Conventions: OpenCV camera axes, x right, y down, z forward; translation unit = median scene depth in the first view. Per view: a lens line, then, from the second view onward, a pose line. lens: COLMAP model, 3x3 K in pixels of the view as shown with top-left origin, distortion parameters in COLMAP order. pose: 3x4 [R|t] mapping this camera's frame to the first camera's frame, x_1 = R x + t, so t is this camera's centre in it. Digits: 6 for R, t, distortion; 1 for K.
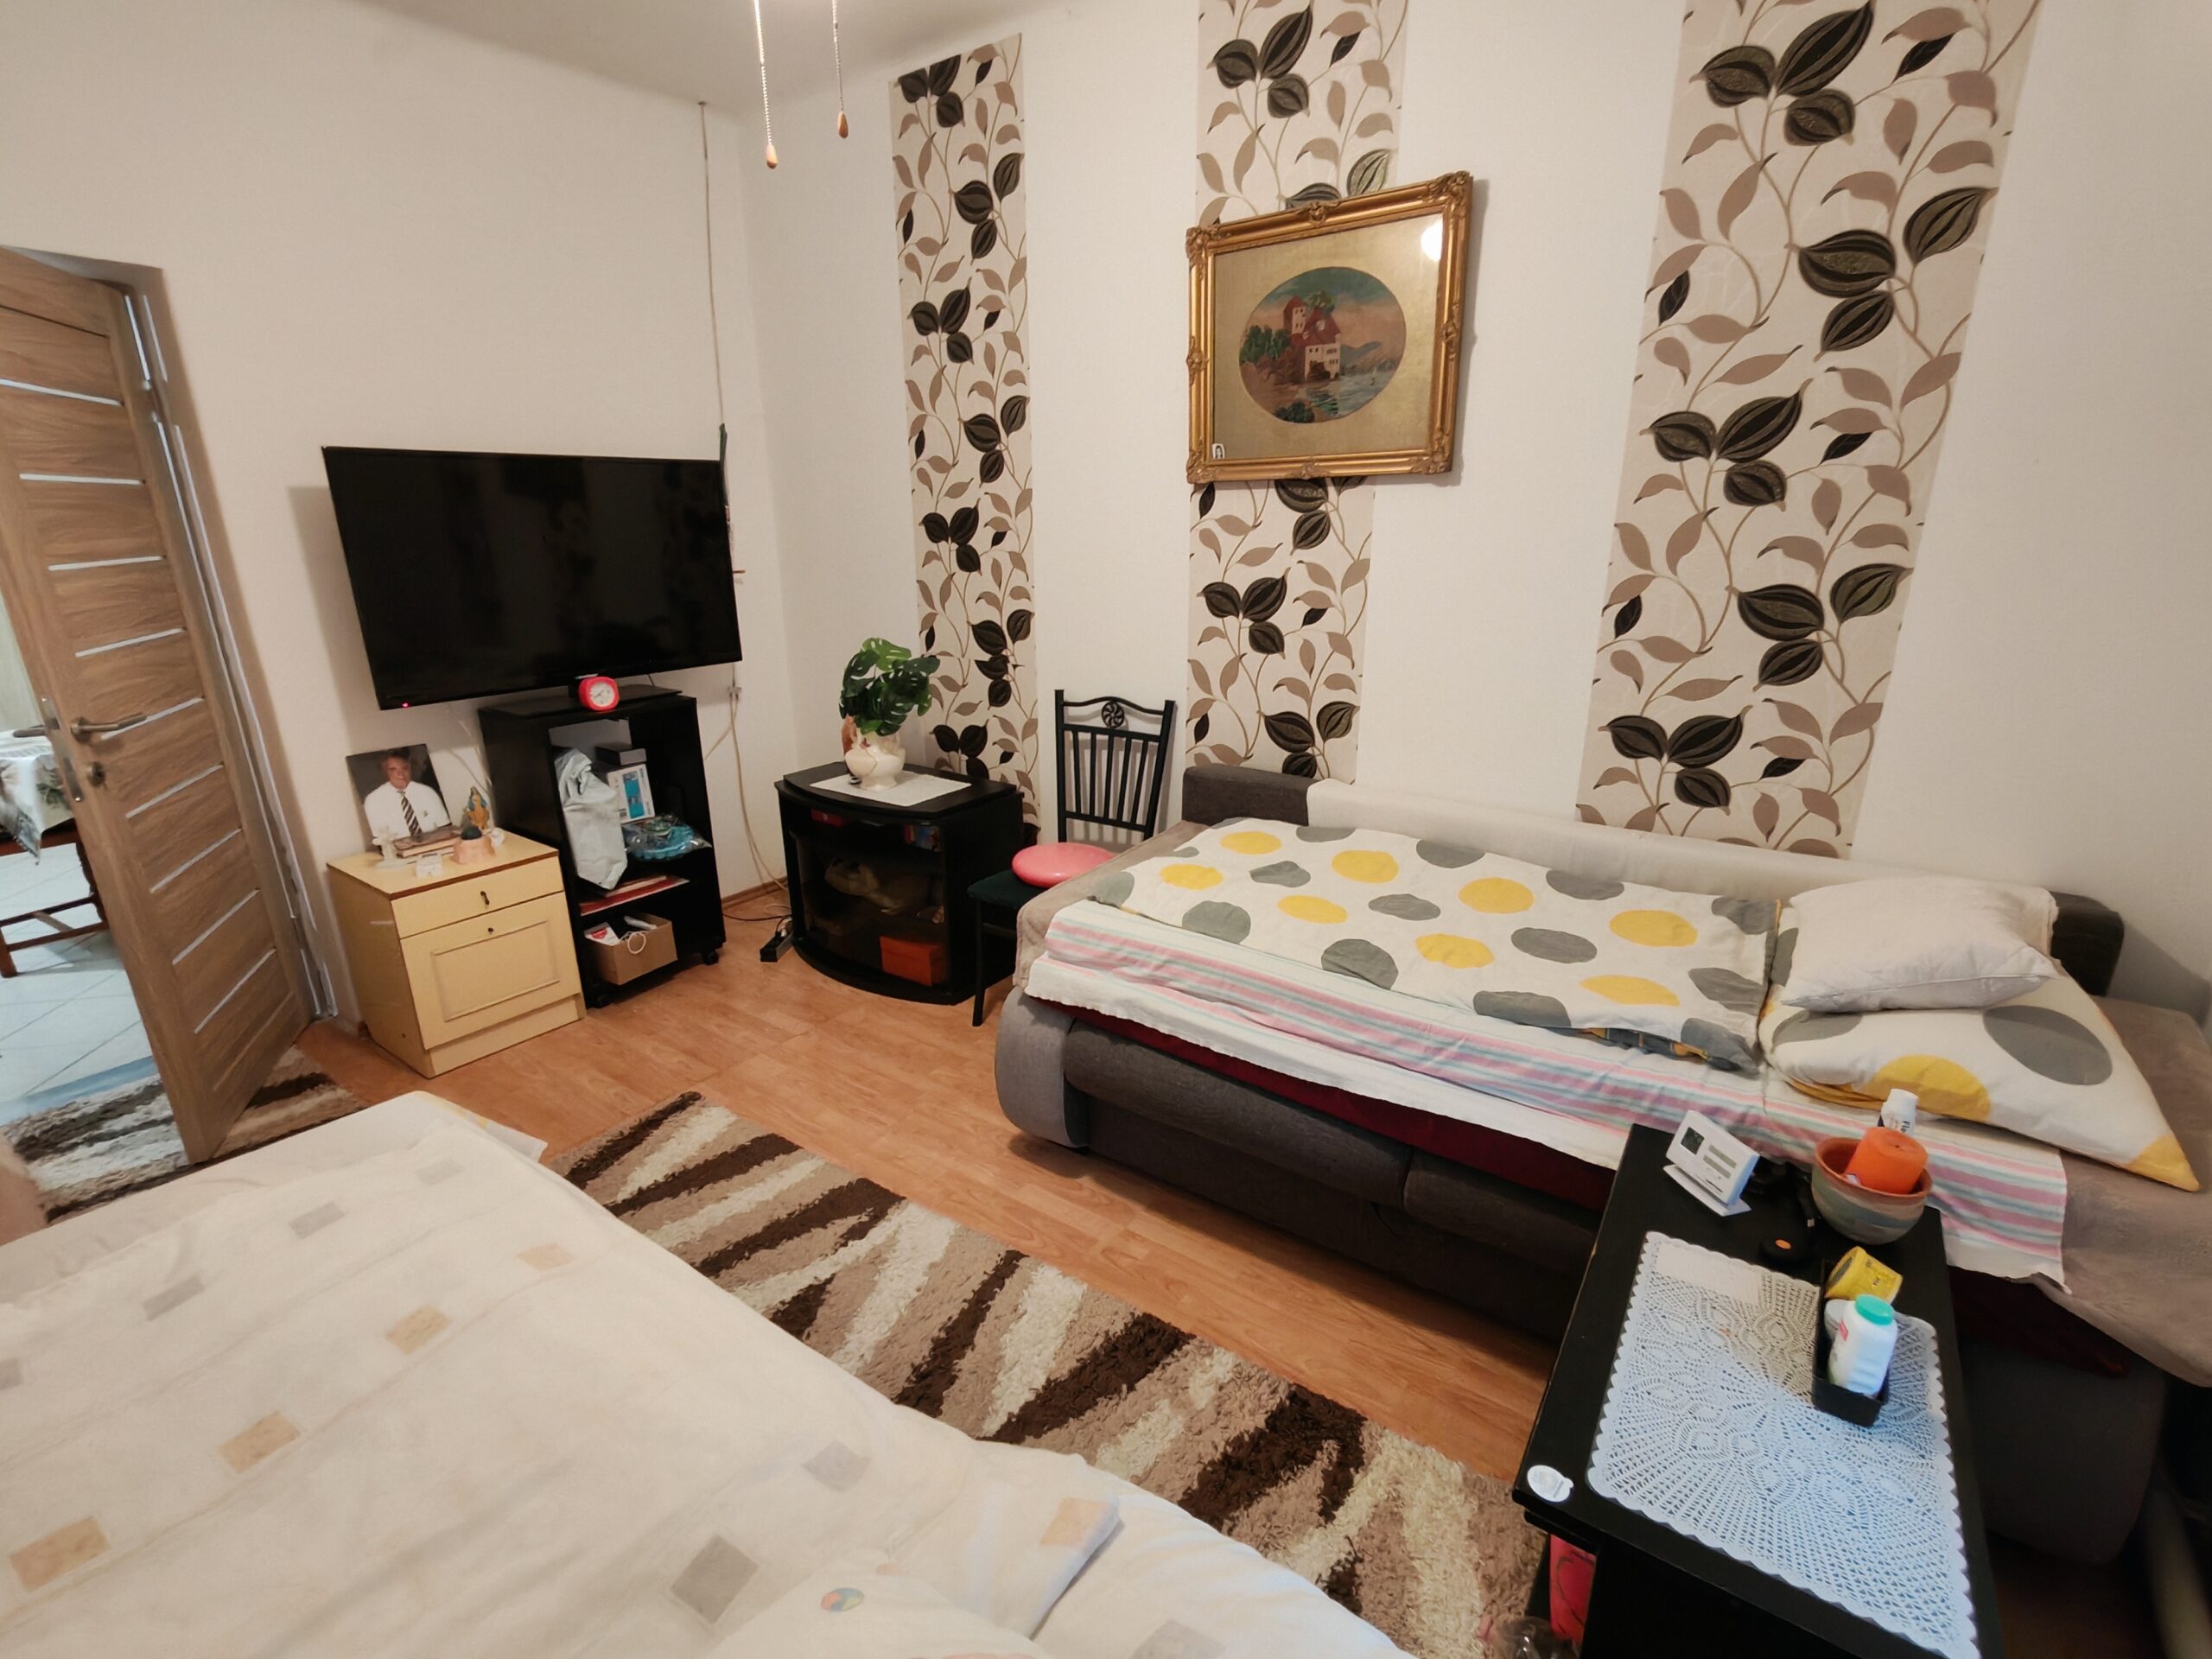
lens RADIAL K [[1010.8, 0, 1099.8], [0, 1010.8, 831.2], [0, 0, 1]] dist [-0.001751, 0.000286]
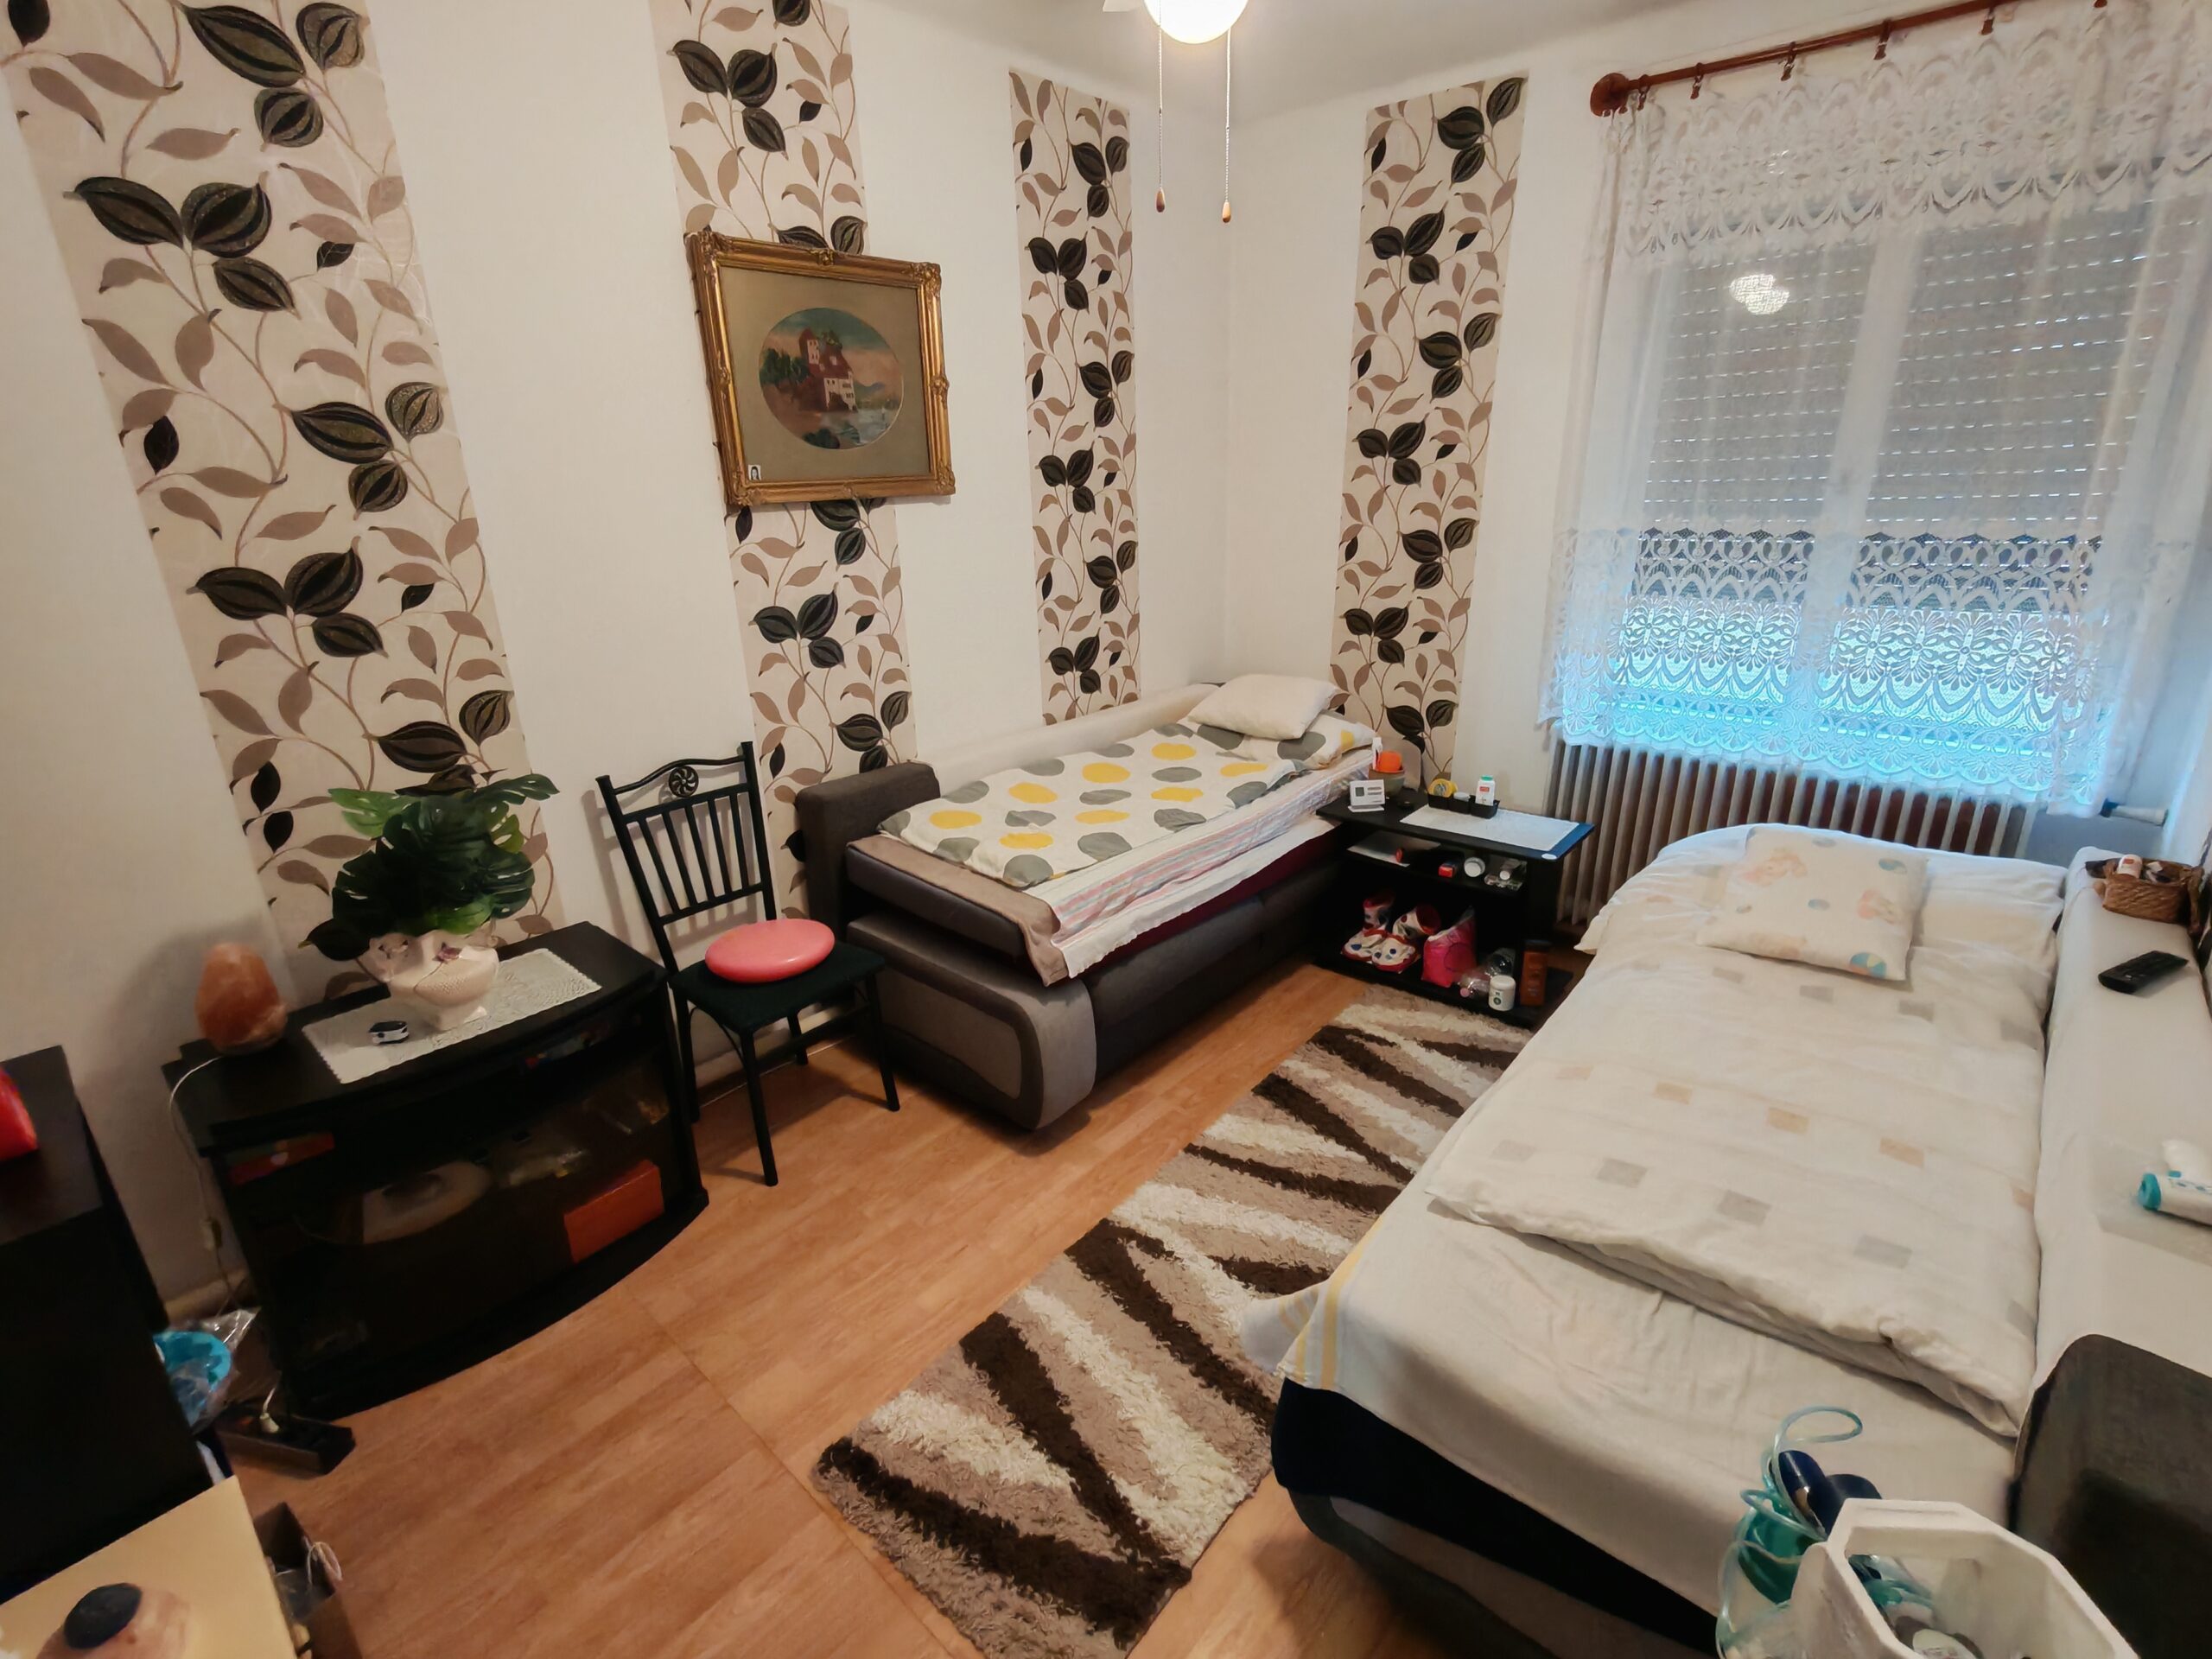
lens RADIAL K [[1010.8, 0, 1102.8], [0, 1010.8, 831.2], [0, 0, 1]] dist [-0.001751, 0.000286]
pose [[0.105609, -0.324058, 0.940124, -0.908537], [0.325329, 0.904644, 0.275282, -0.235812], [-0.939685, 0.276777, 0.200964, 0.620787]]
